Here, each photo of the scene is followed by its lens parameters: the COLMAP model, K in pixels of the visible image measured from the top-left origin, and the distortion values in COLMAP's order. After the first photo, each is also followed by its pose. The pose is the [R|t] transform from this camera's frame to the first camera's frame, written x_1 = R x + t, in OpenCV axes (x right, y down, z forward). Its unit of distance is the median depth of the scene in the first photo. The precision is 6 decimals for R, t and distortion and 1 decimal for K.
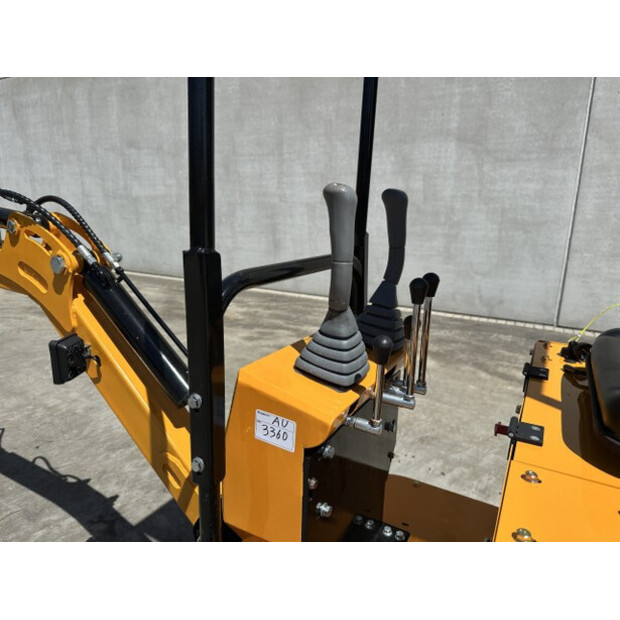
lens RADIAL K [[445.1, 0, 312.6], [0, 445.1, 310.7], [0, 0, 1]] dist [0.000150, -0.008131]
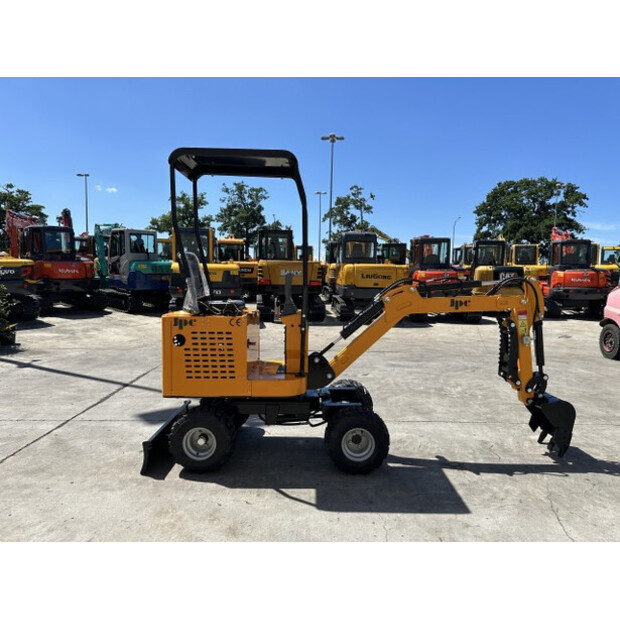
lens RADIAL K [[432.3, 0, 312.6], [0, 432.3, 309.4], [0, 0, 1]] dist [0.077604, -0.115946]
pose [[-0.872801, -0.008974, -0.487994, 0.292994], [-0.149407, 0.956747, 0.249627, -0.152315], [0.464646, 0.290784, -0.836390, 0.690944]]
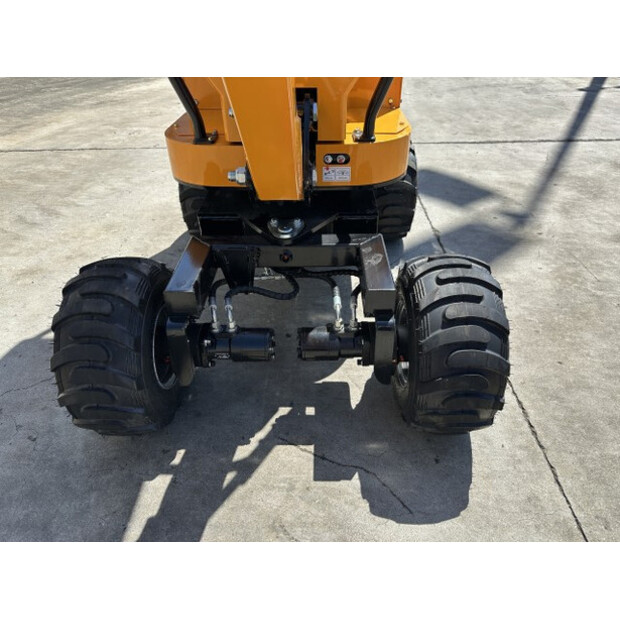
lens RADIAL K [[432.3, 0, 312.6], [0, 432.3, 309.4], [0, 0, 1]] dist [0.077604, -0.115946]
pose [[-0.470877, -0.551431, 0.688621, -0.214360], [0.199661, 0.693706, 0.692031, -0.000508], [-0.859308, 0.463353, -0.216551, 0.254027]]
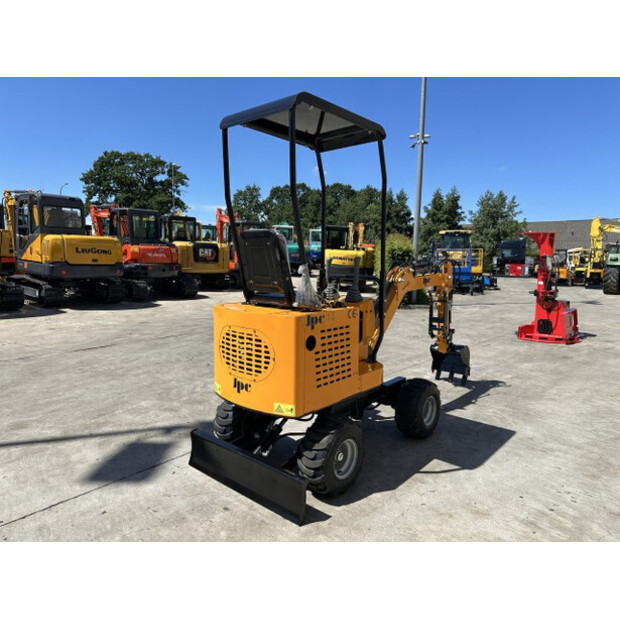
lens RADIAL K [[432.3, 0, 312.6], [0, 432.3, 309.4], [0, 0, 1]] dist [0.077604, -0.115946]
pose [[-0.203234, 0.082407, -0.975656, 0.596691], [-0.240649, 0.961683, 0.131355, -0.039664], [0.949096, 0.261486, -0.175615, 0.221862]]
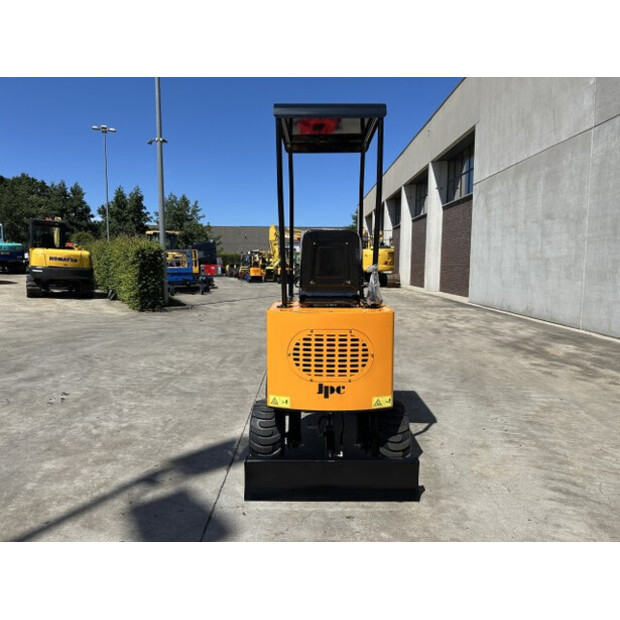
lens RADIAL K [[432.3, 0, 312.6], [0, 432.3, 309.4], [0, 0, 1]] dist [0.077604, -0.115946]
pose [[0.486103, 0.066881, -0.871338, 0.541104], [-0.185877, 0.982165, -0.028309, 0.053300], [0.853905, 0.175723, 0.489865, -0.163517]]
